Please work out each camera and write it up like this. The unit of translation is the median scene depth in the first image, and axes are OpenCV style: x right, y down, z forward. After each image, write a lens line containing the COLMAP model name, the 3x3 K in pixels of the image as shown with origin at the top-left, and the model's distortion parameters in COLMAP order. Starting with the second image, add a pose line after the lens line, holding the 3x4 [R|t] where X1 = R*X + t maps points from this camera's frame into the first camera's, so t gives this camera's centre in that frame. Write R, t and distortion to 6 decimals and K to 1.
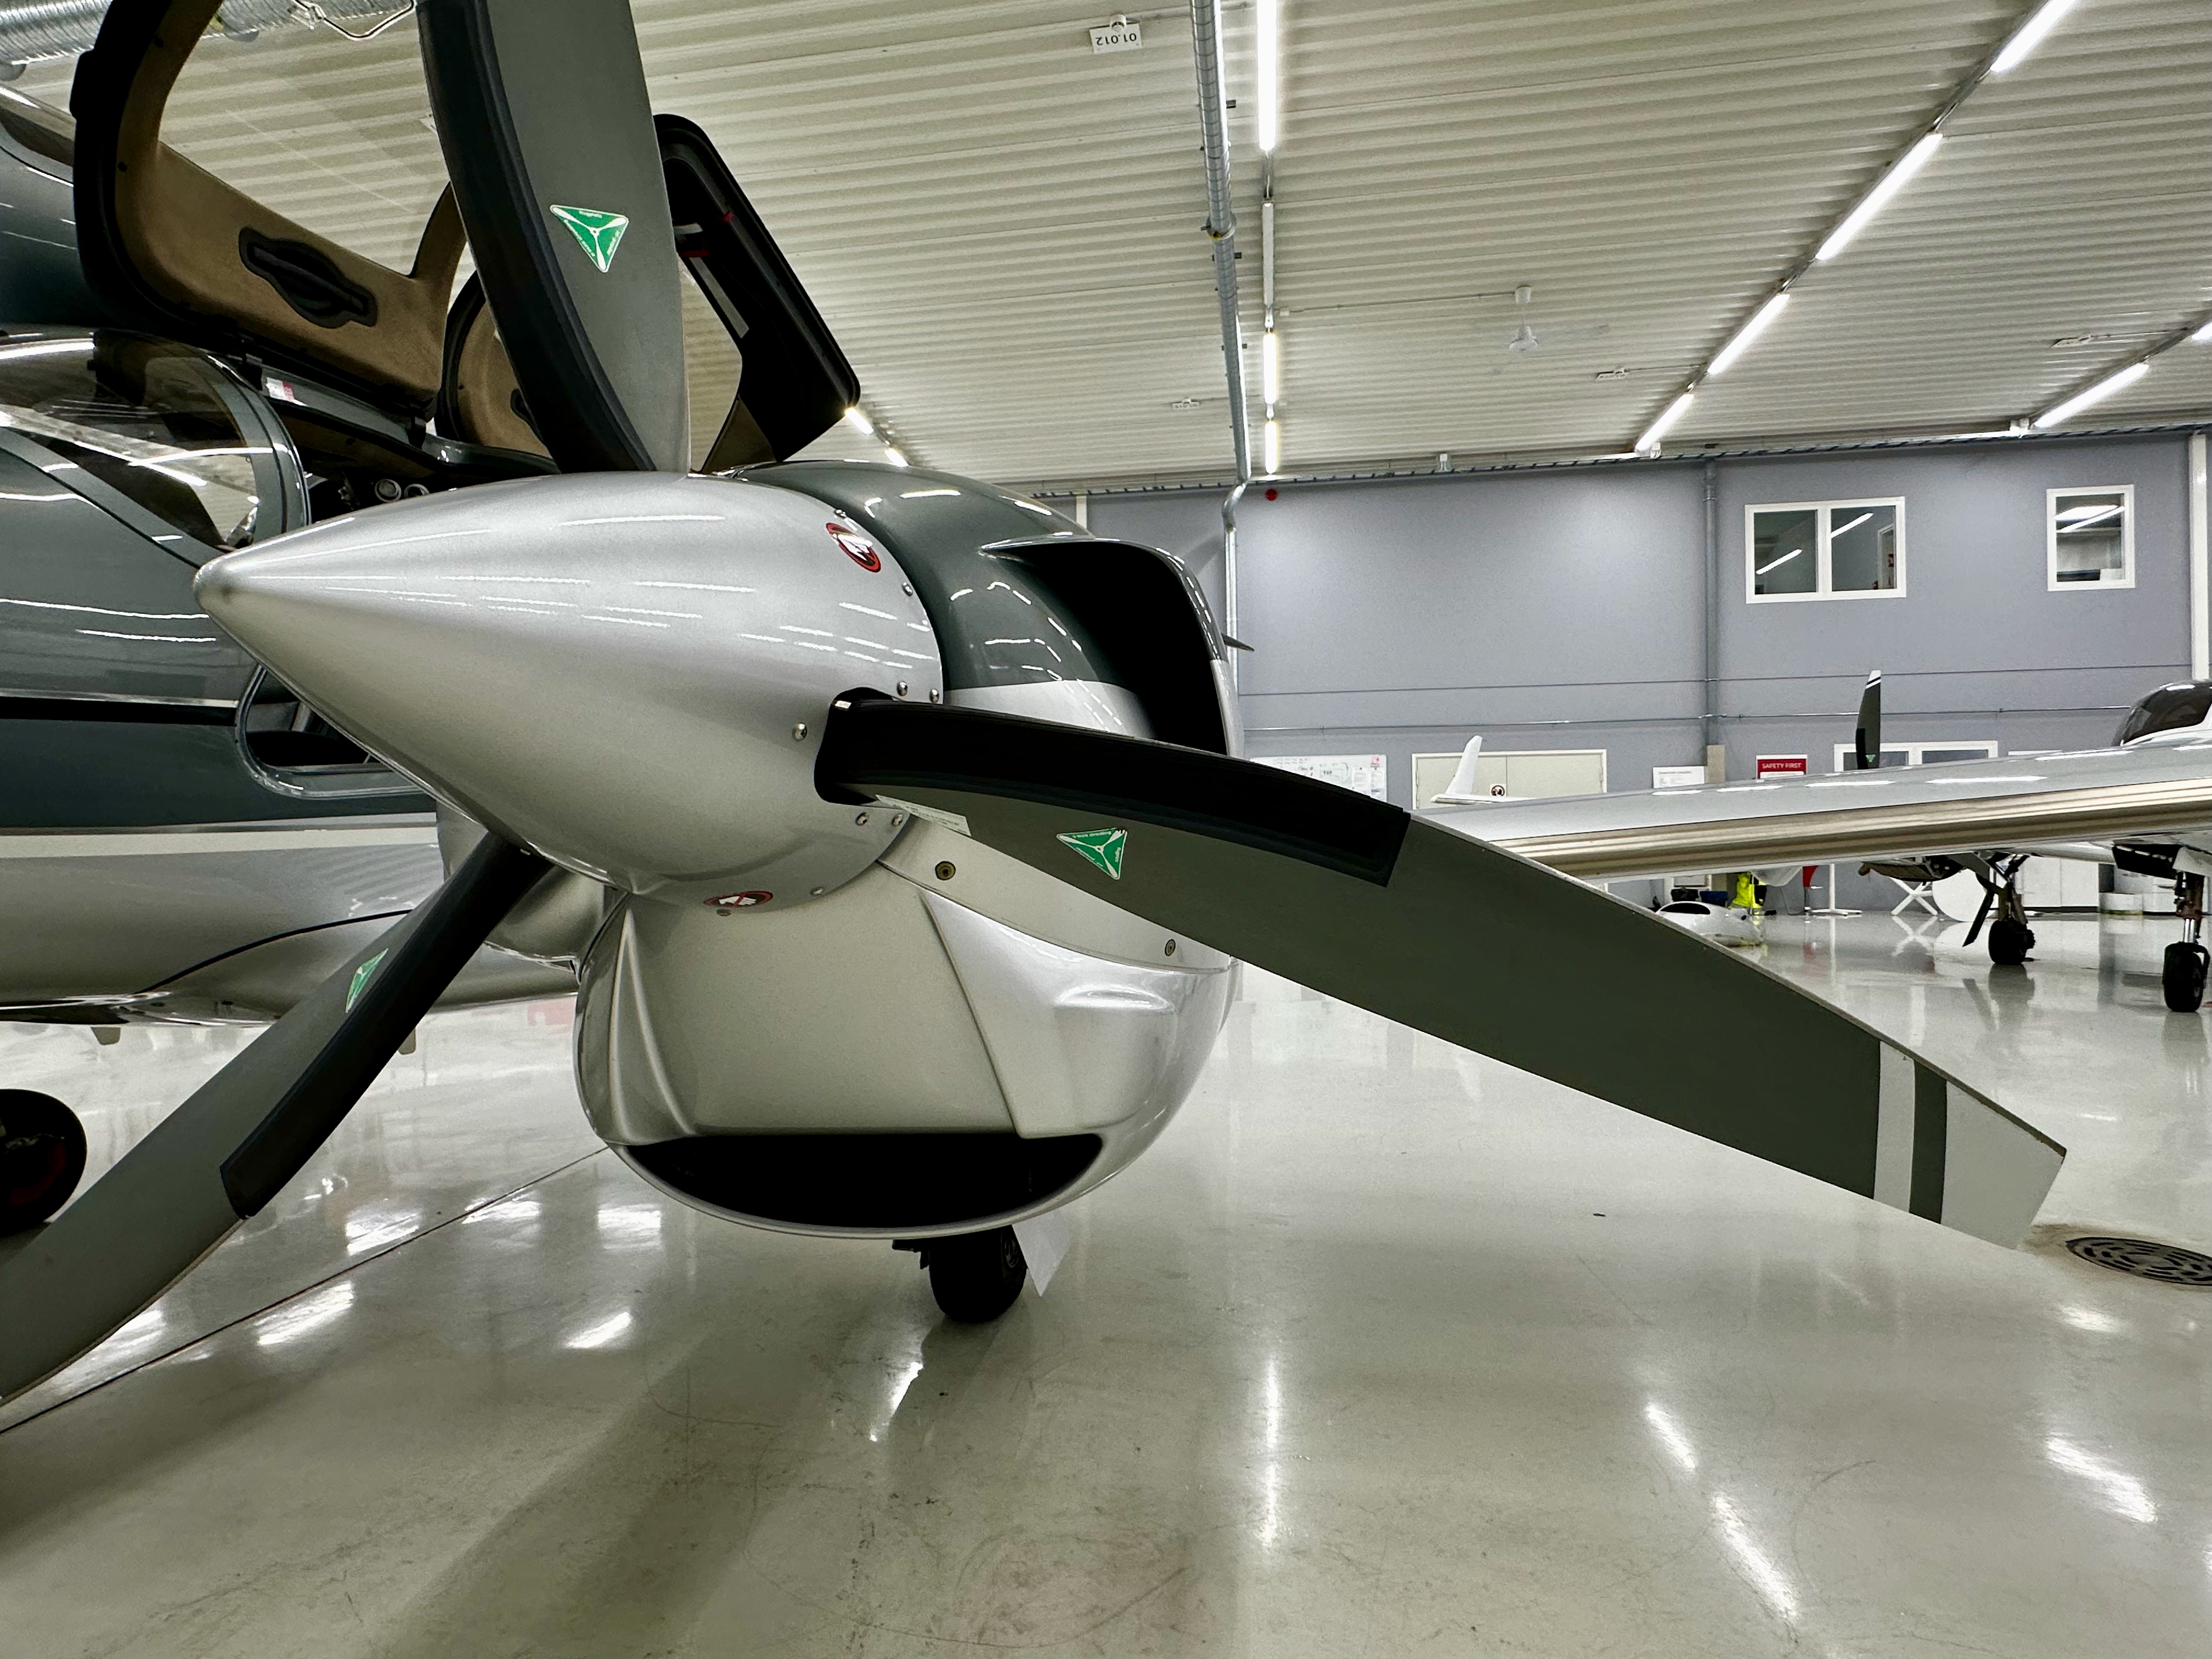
lens RADIAL K [[1090.6, 0, 1099.5], [0, 1090.6, 839.4], [0, 0, 1]] dist [-0.003916, -0.000185]
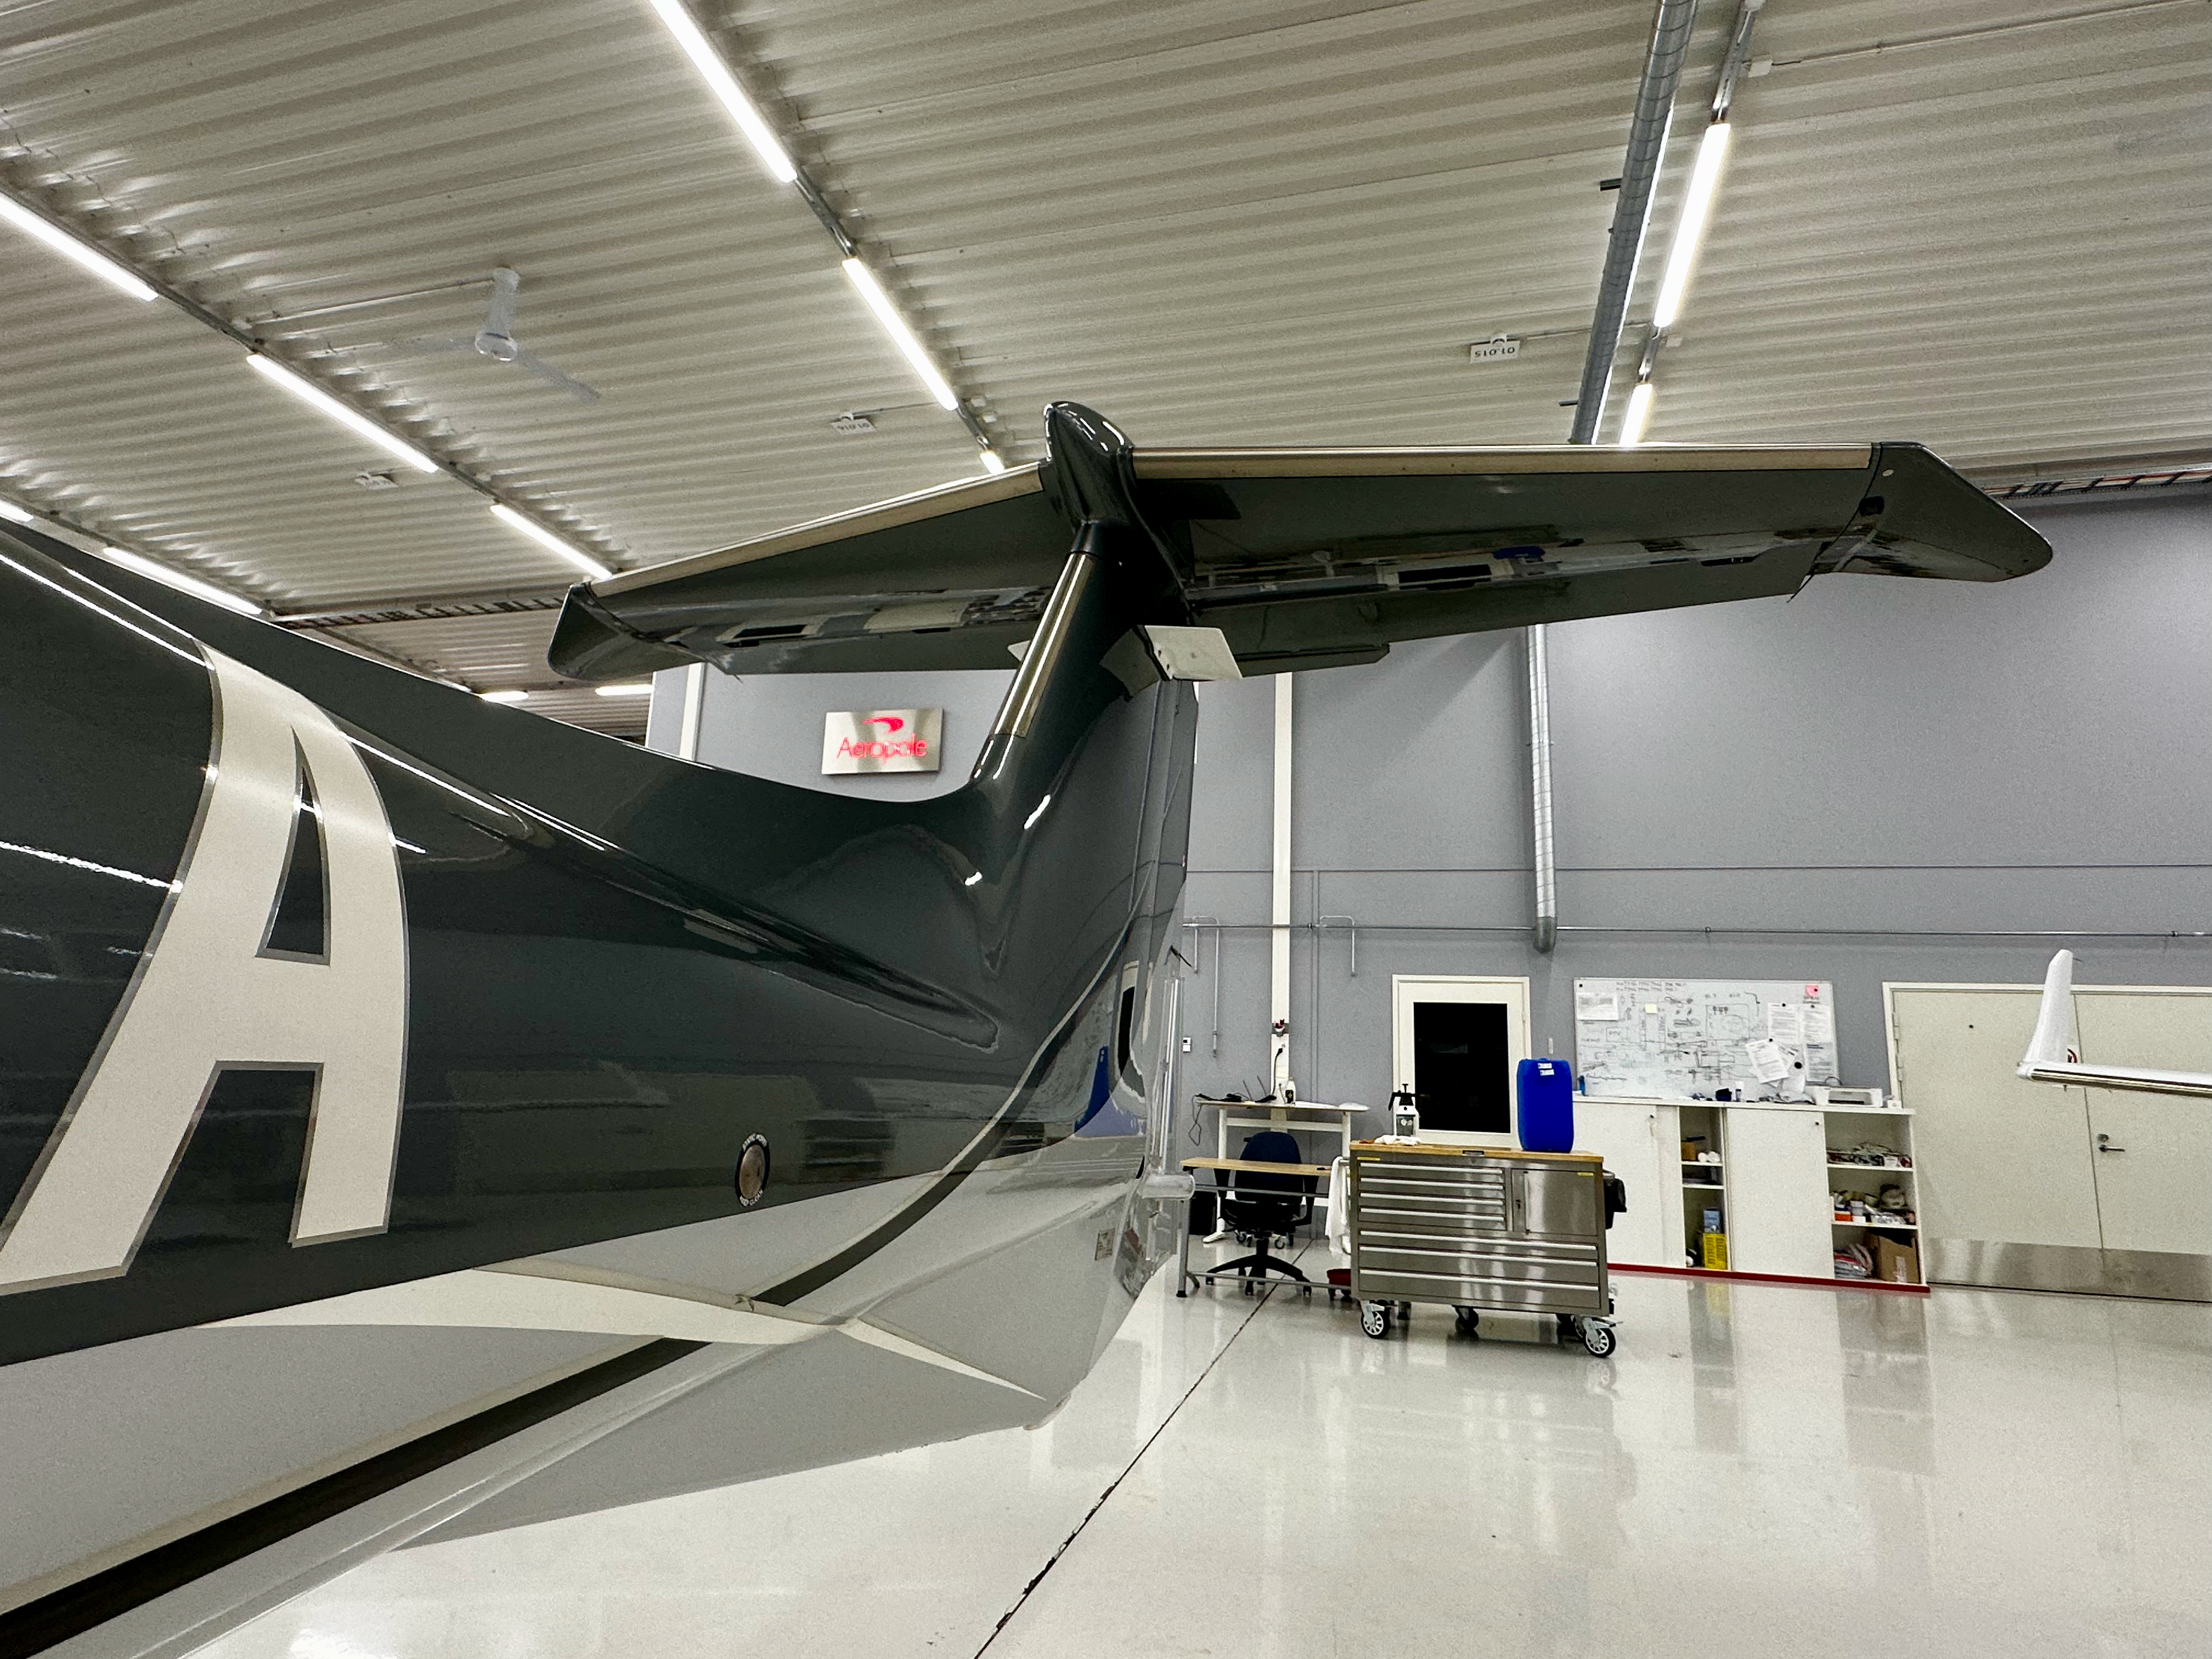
lens RADIAL K [[1197.8, 0, 1099.7], [0, 1197.8, 838.0], [0, 0, 1]] dist [-0.003784, 0.000259]
pose [[0.992352, 0.028613, -0.120079, -0.050806], [-0.051429, 0.980151, -0.191464, -0.018596], [0.112217, 0.196176, 0.974127, 0.483111]]
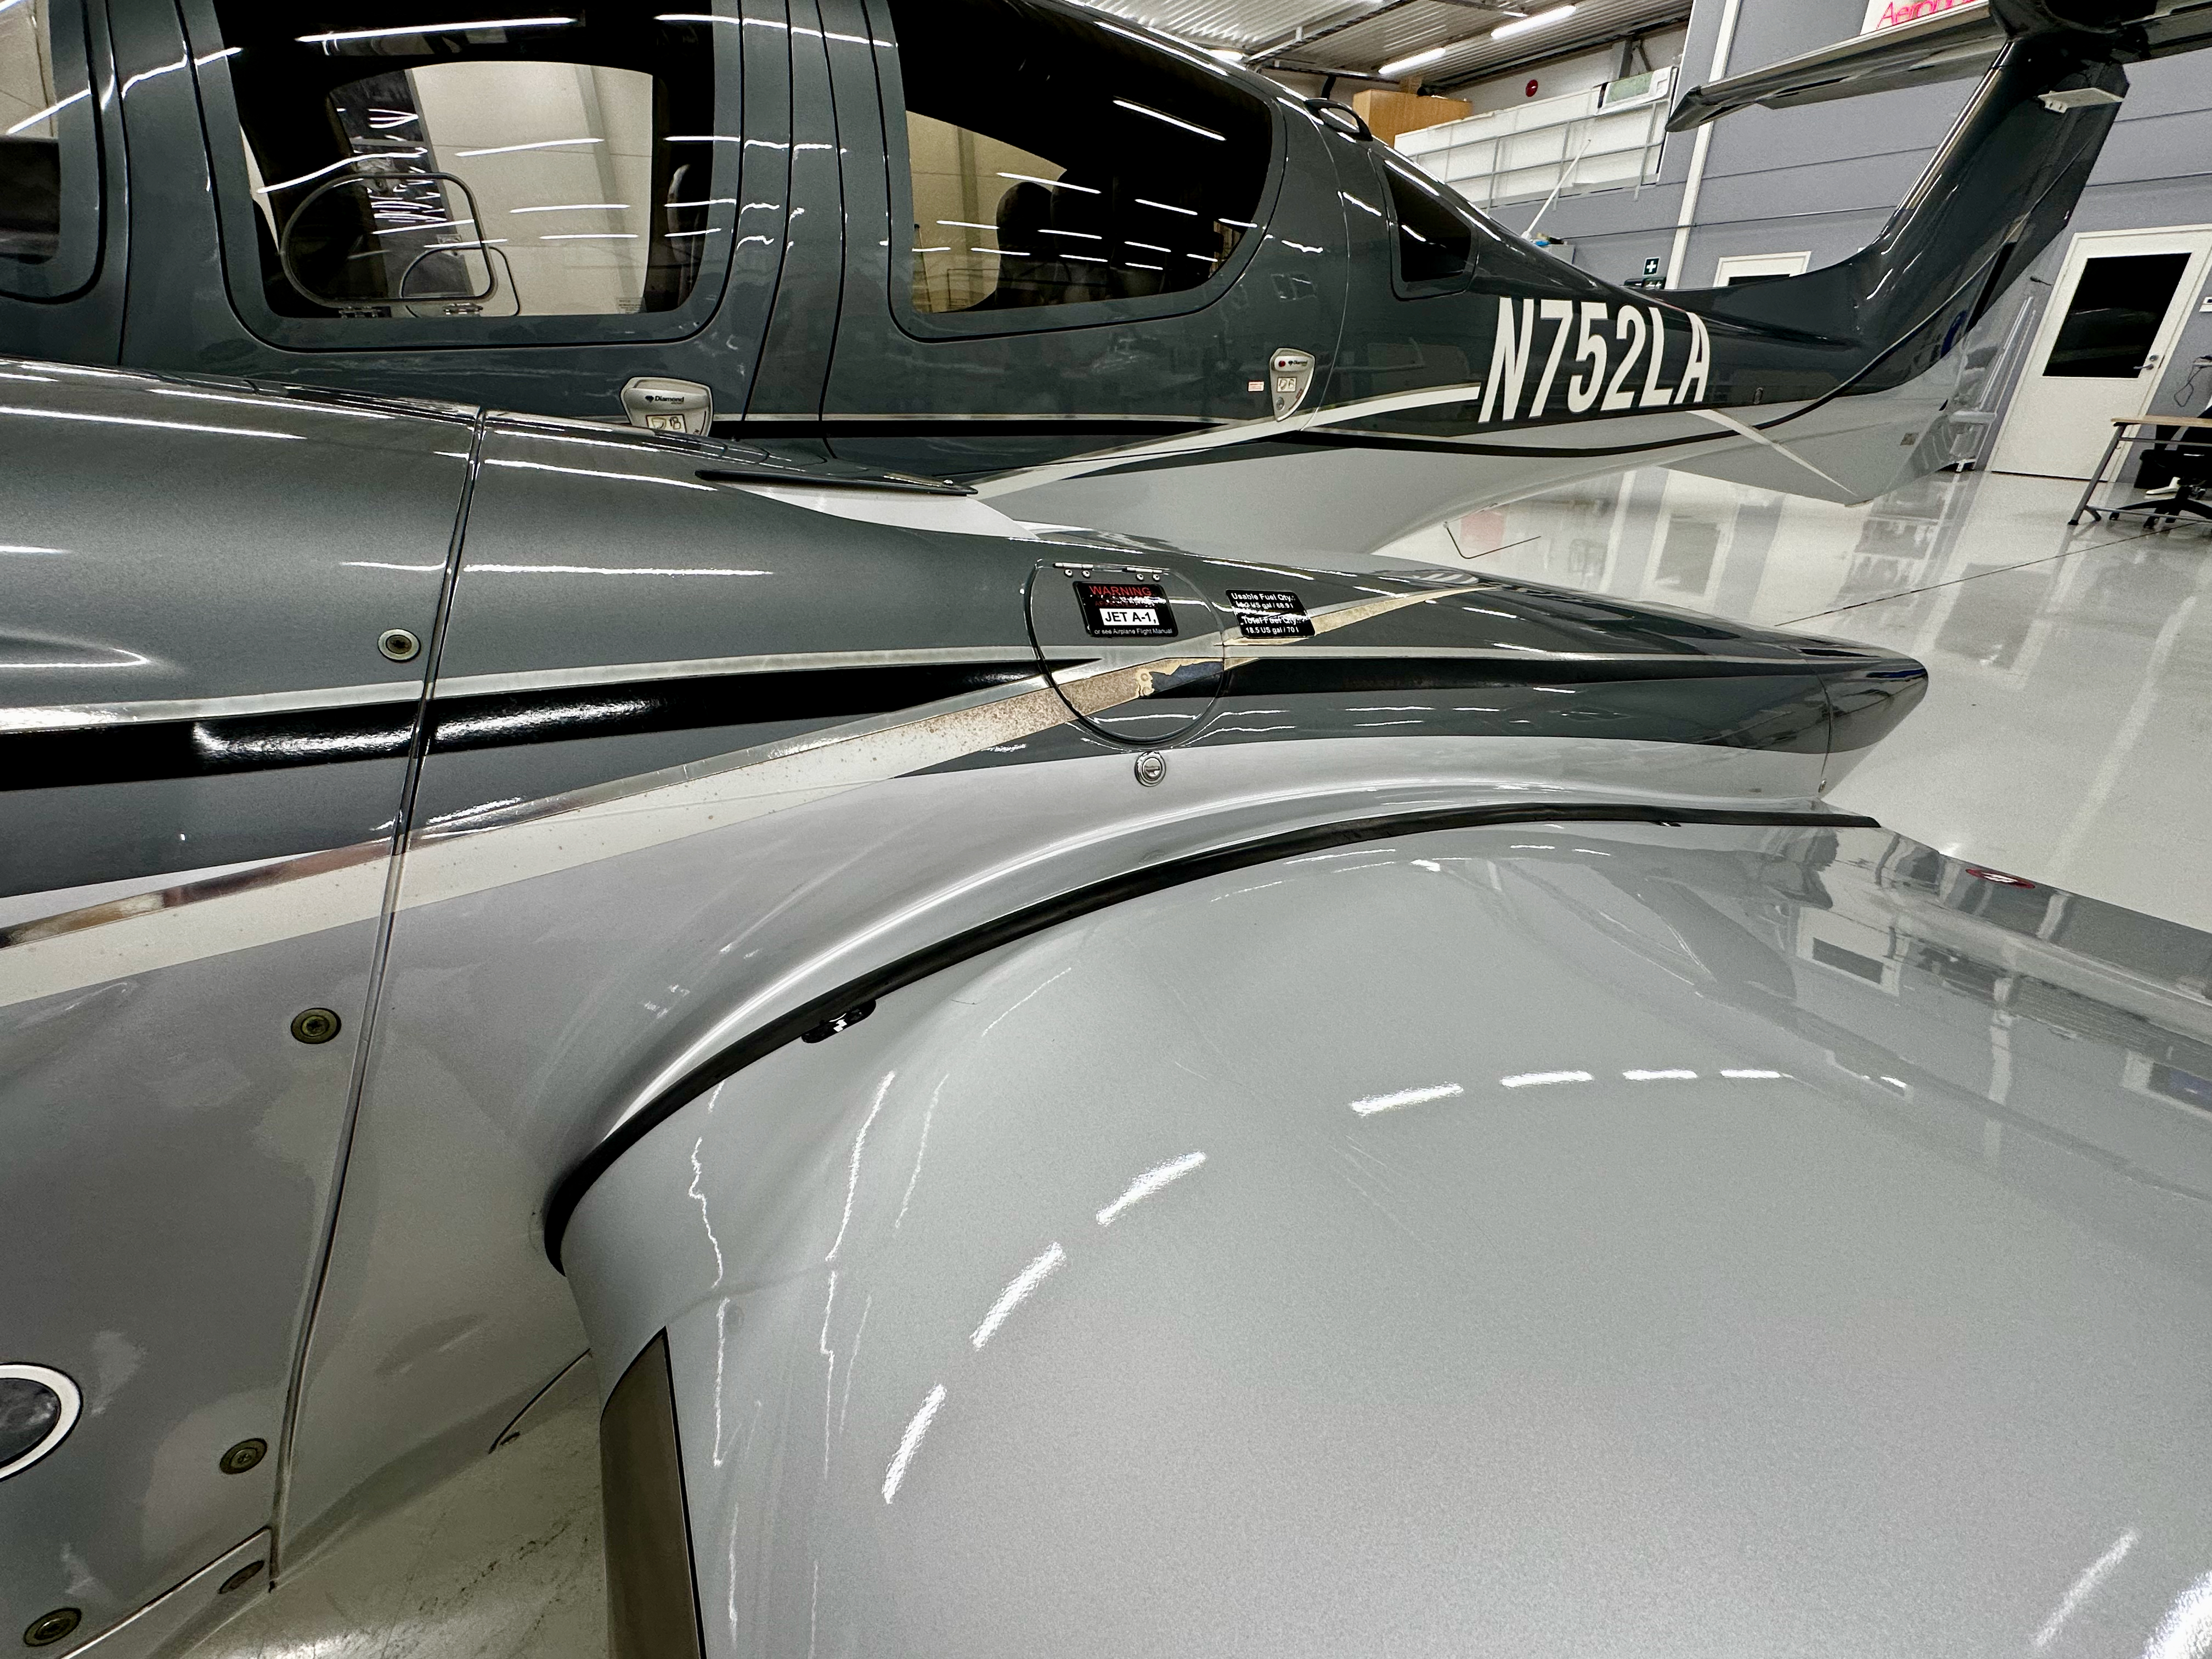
lens RADIAL K [[956.3, 0, 1107.2], [0, 956.3, 829.5], [0, 0, 1]] dist [-0.002938, 0.000602]
pose [[0.611104, 0.365191, -0.702273, 0.059588], [0.006782, 0.884764, 0.465990, -0.032659], [0.791522, -0.289531, 0.538206, 0.180765]]
